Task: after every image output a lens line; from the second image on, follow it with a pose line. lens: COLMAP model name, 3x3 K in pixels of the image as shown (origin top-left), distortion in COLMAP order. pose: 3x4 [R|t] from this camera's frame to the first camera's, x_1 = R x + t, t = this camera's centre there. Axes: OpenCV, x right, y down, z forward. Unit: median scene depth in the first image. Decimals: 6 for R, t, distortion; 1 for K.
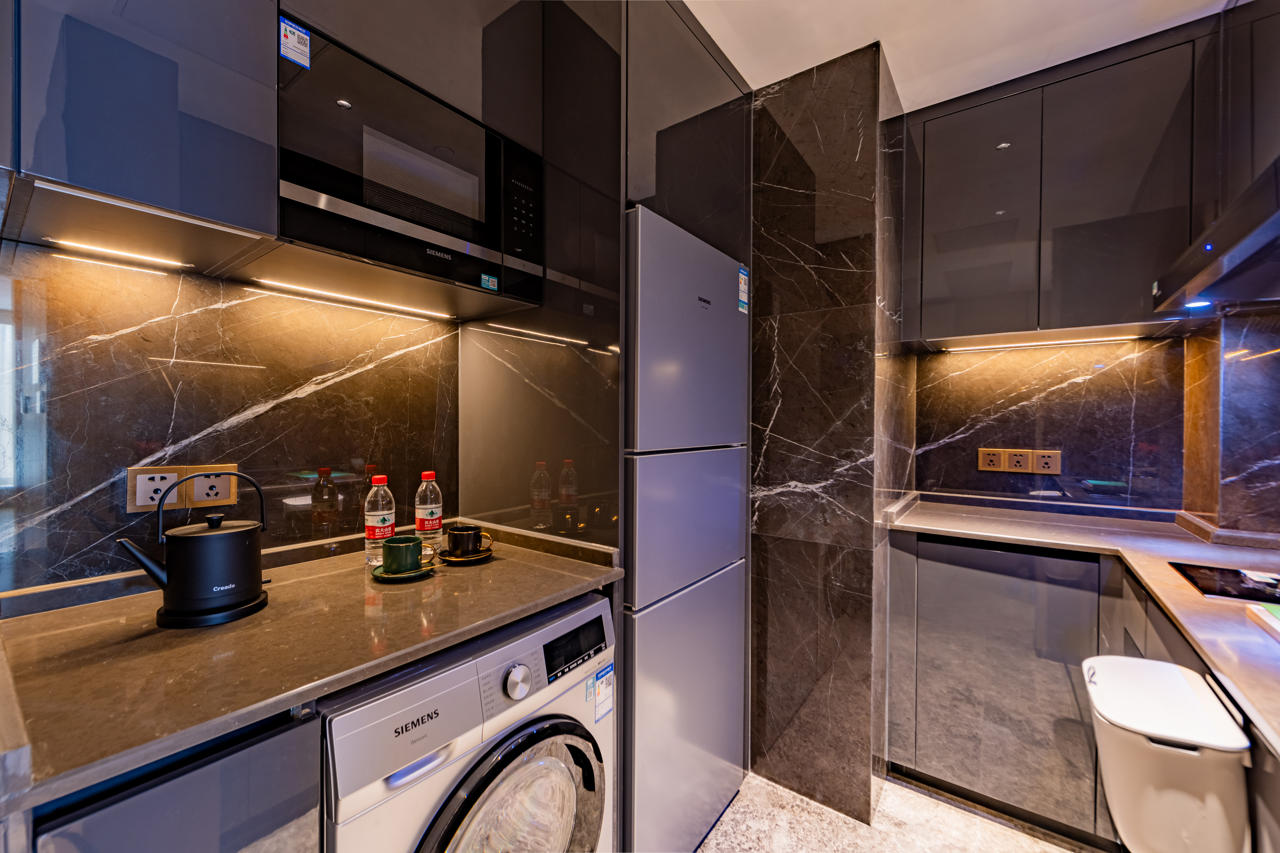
lens RADIAL K [[500.5, 0, 640.0], [0, 500.5, 426.5], [0, 0, 1]] dist [-0.000523, -0.000031]
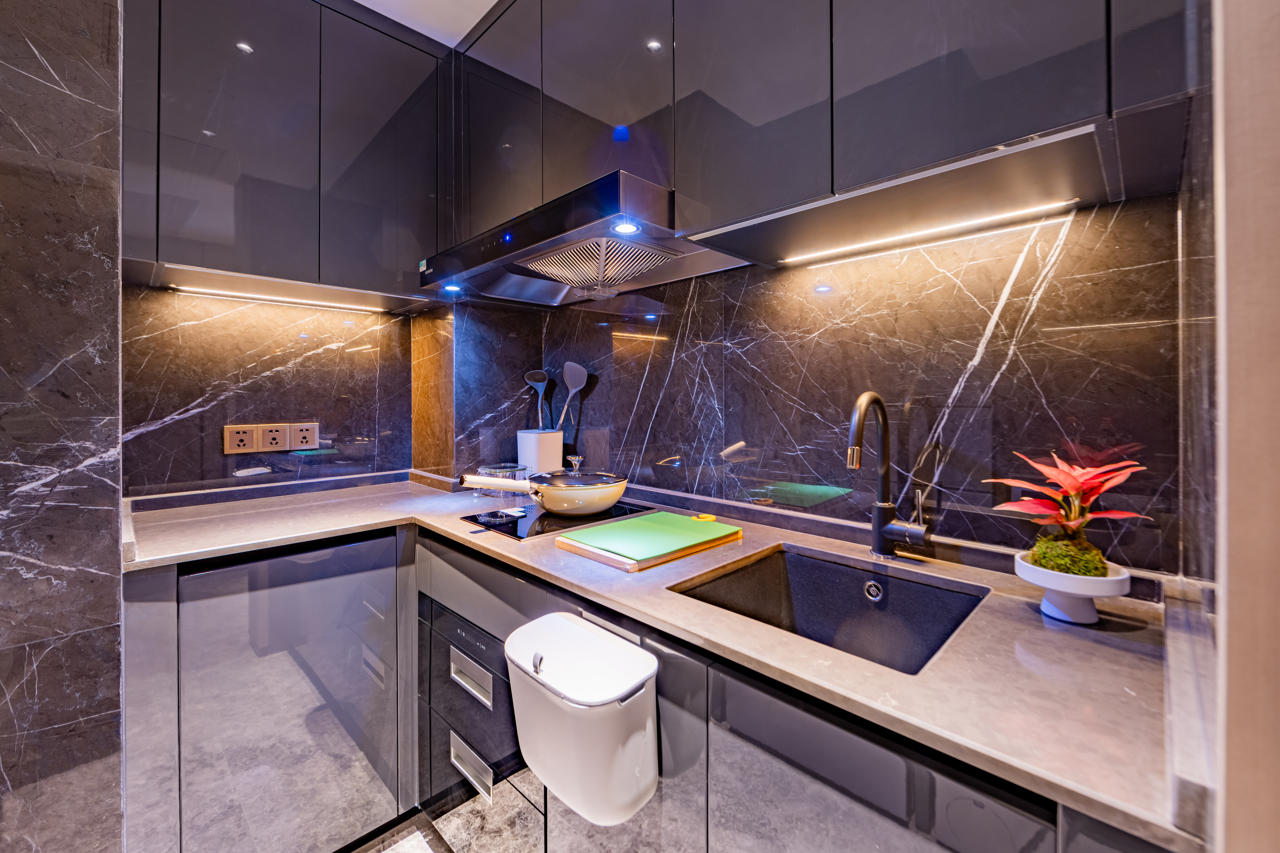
lens RADIAL K [[518.2, 0, 636.0], [0, 518.2, 395.3], [0, 0, 1]] dist [-0.003067, -0.000316]
pose [[0.156178, -0.005155, 0.987716, -0.000921], [0.010958, 0.999934, 0.003486, 0.002177], [-0.987668, 0.010279, 0.156224, 0.284144]]
